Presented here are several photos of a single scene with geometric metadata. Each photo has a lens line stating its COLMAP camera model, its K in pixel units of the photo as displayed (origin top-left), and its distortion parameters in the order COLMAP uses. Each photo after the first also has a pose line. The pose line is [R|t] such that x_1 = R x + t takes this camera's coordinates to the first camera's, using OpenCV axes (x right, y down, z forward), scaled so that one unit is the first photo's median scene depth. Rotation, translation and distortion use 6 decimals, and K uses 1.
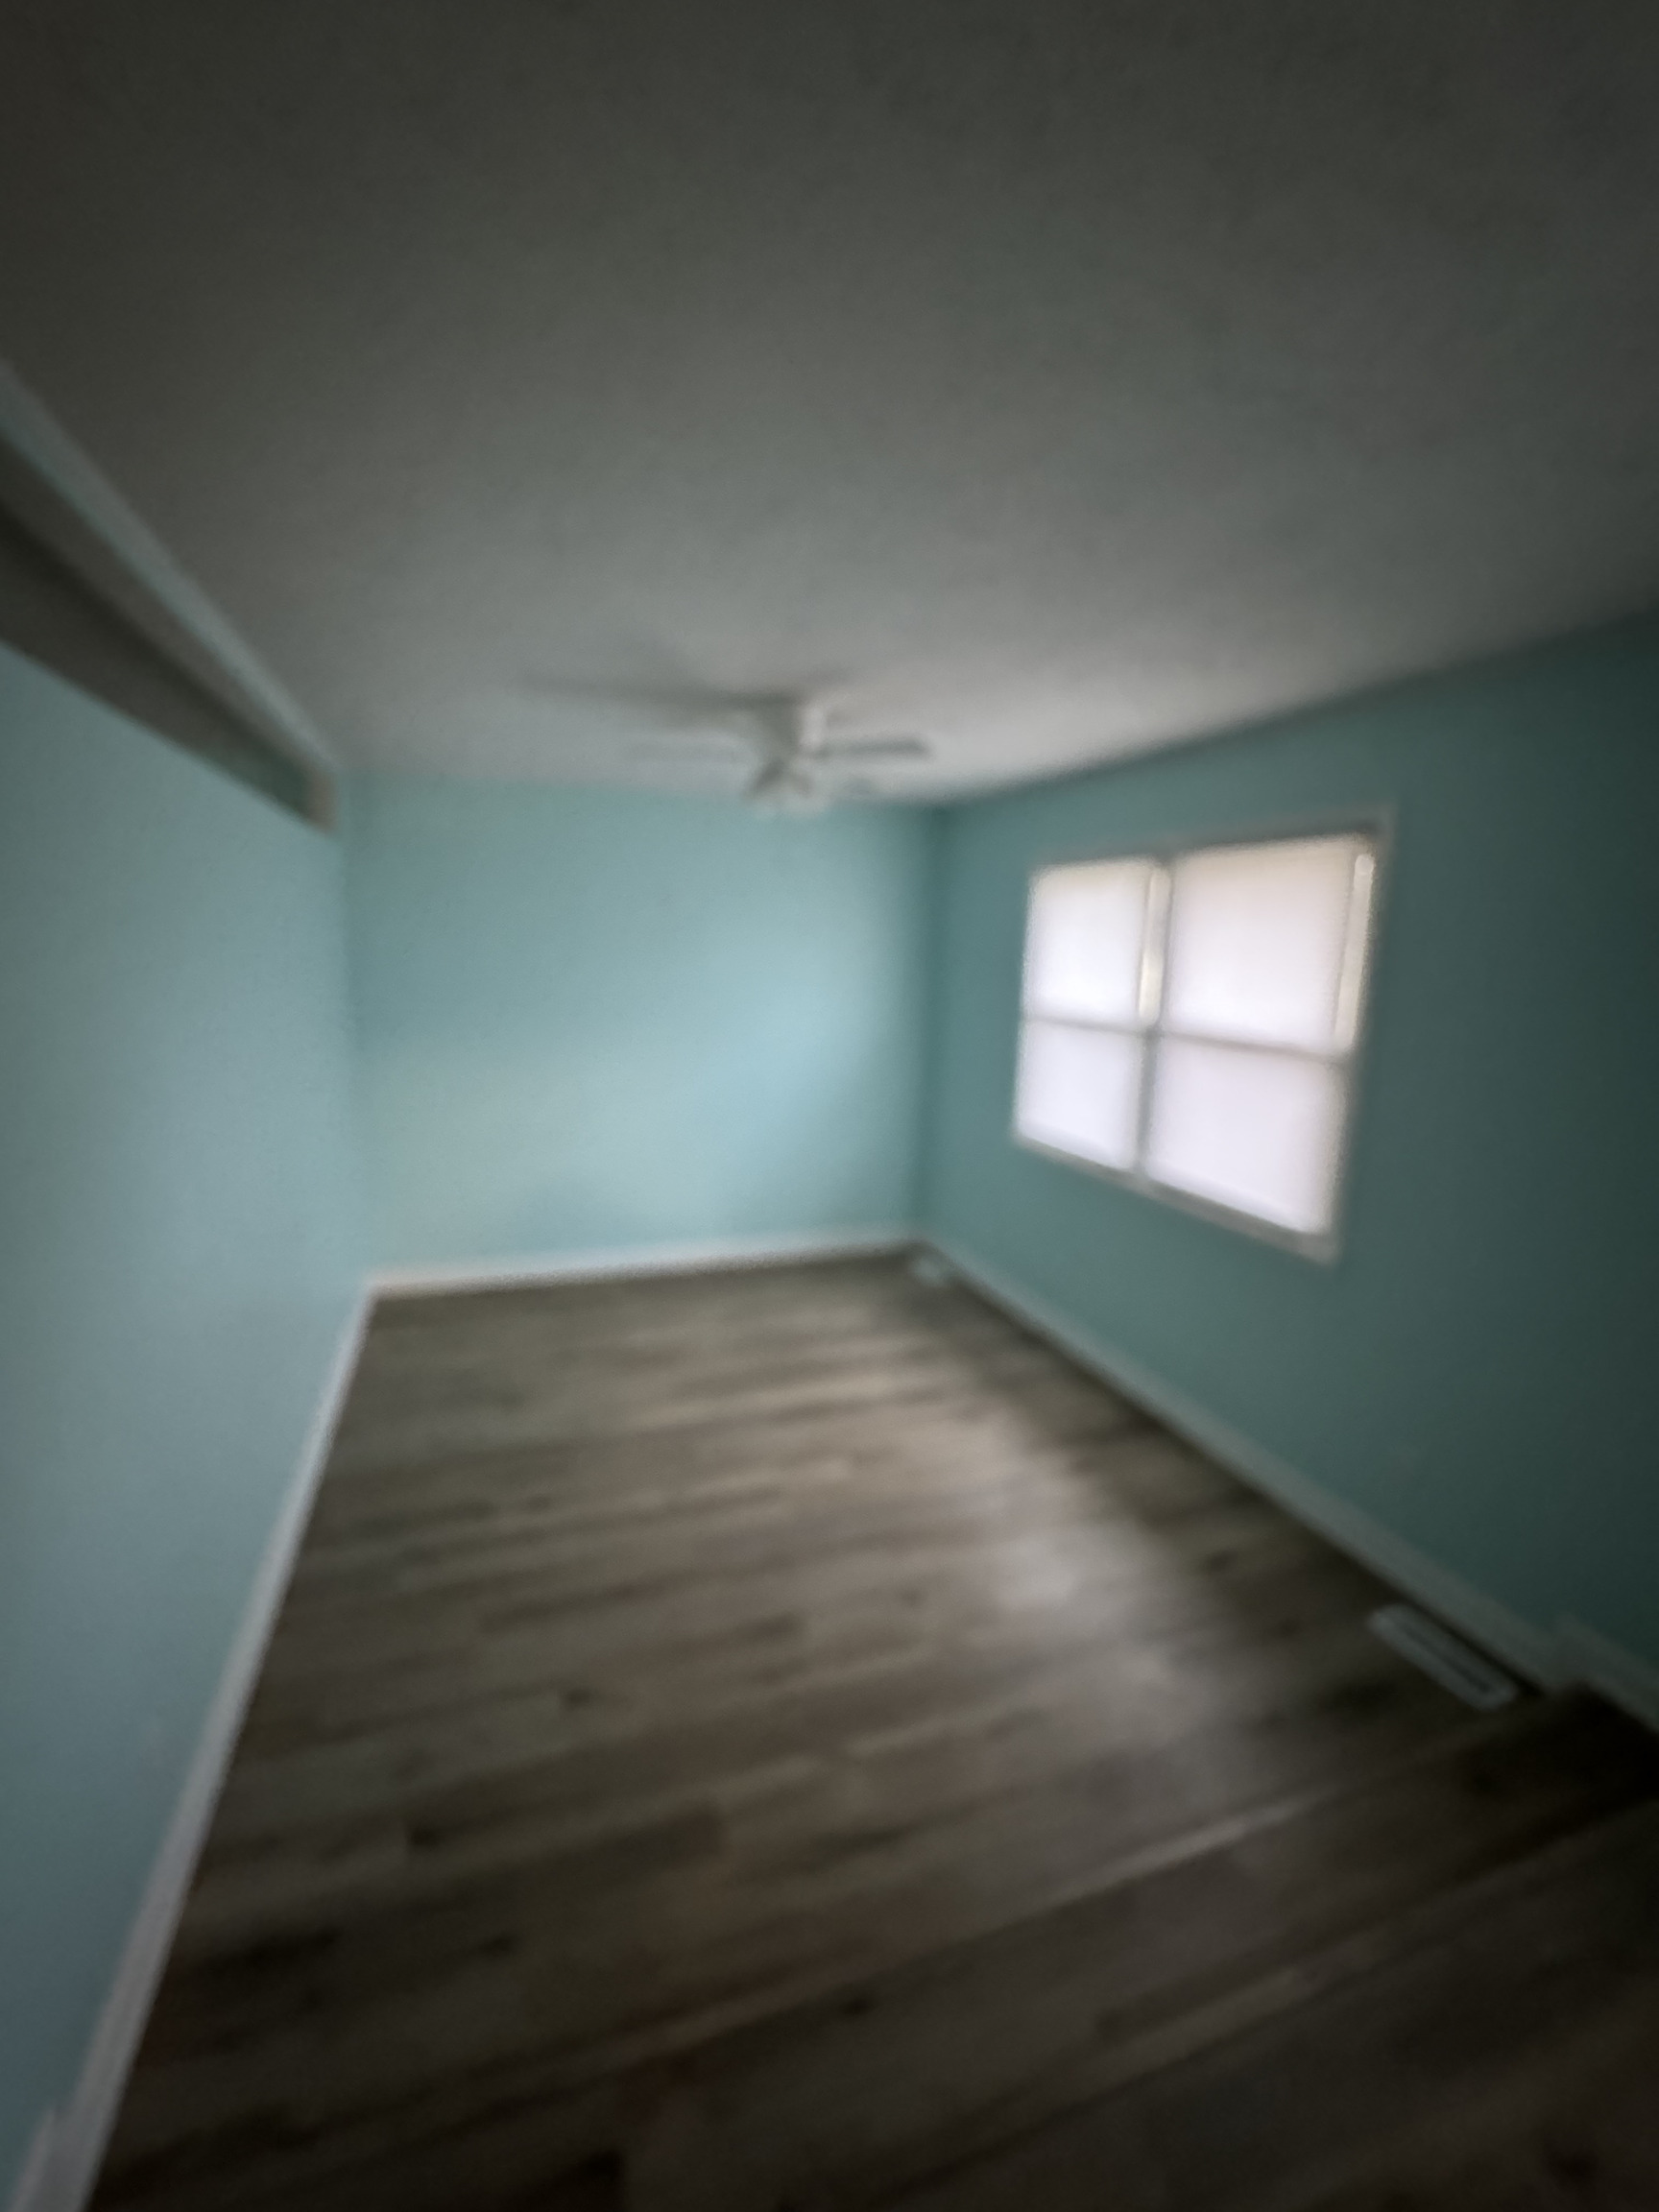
lens RADIAL K [[878.9, 0, 831.1], [0, 878.9, 1104.7], [0, 0, 1]] dist [-0.000738, 0.000723]
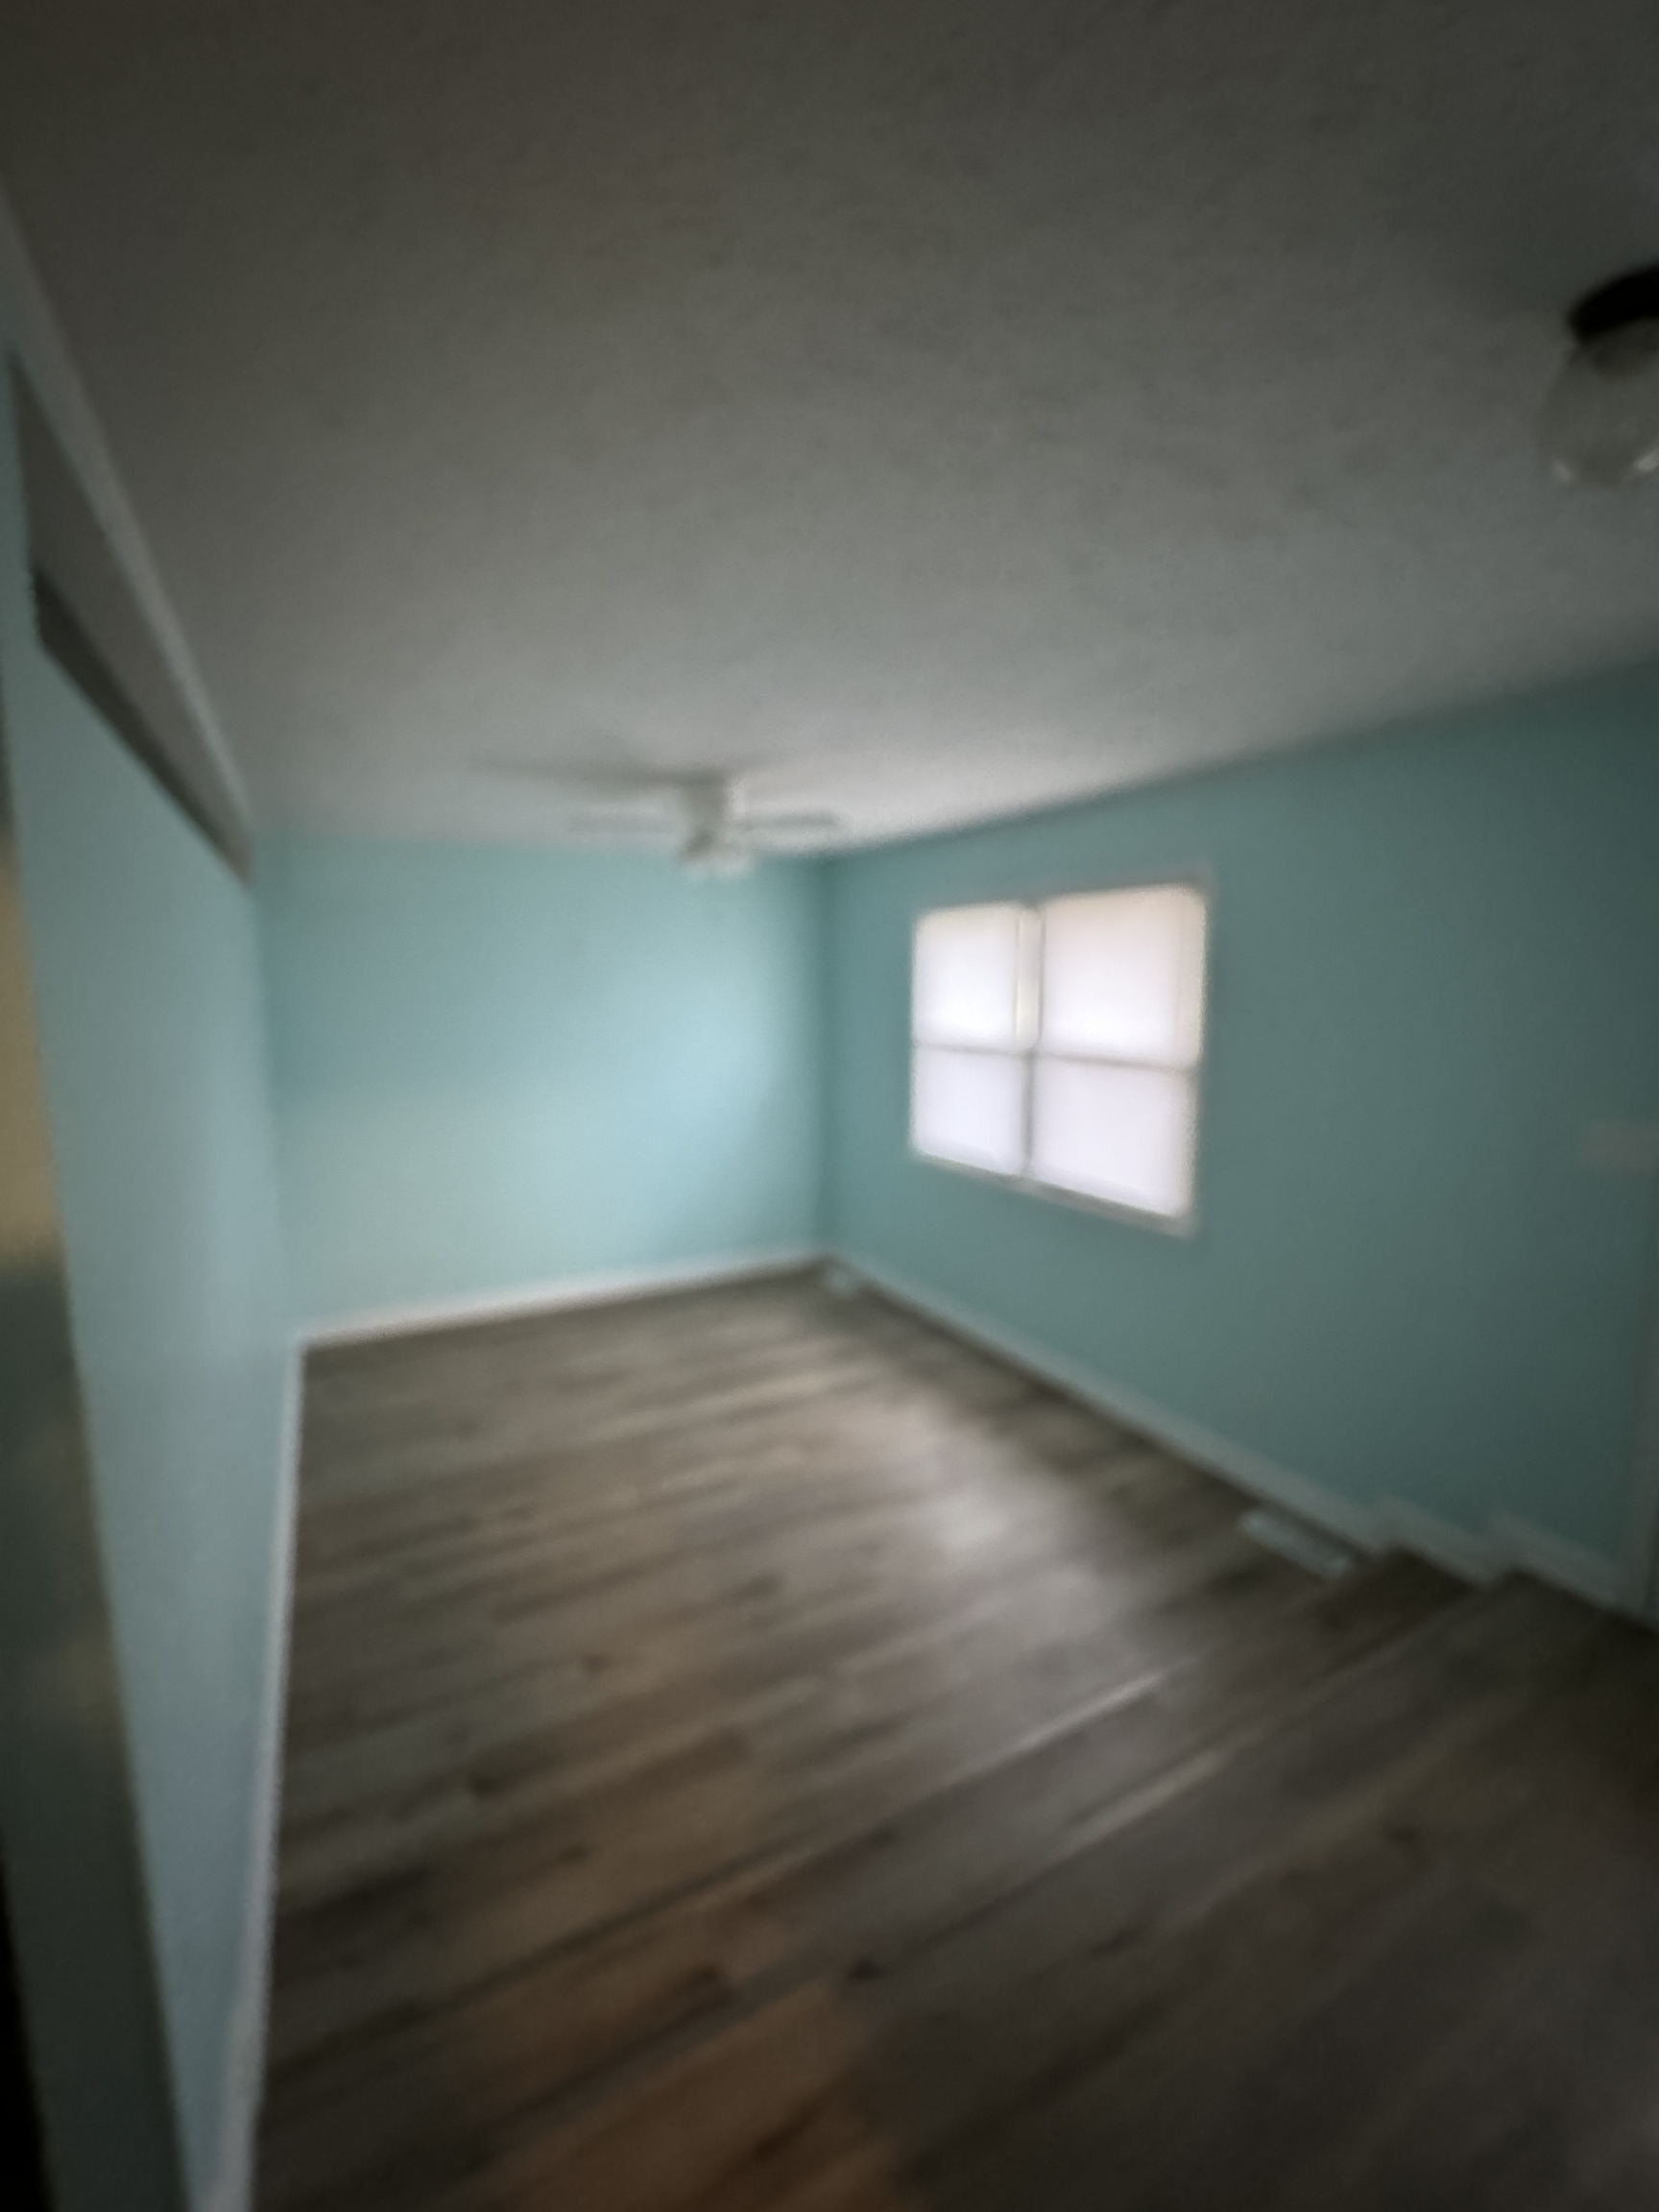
lens RADIAL K [[896.4, 0, 794.1], [0, 896.4, 1121.3], [0, 0, 1]] dist [0.000088, 0.000132]
pose [[0.991039, -0.054296, 0.122042, -0.102900], [0.056308, 0.998328, -0.013095, 0.004652], [-0.121126, 0.019850, 0.992439, -0.144391]]
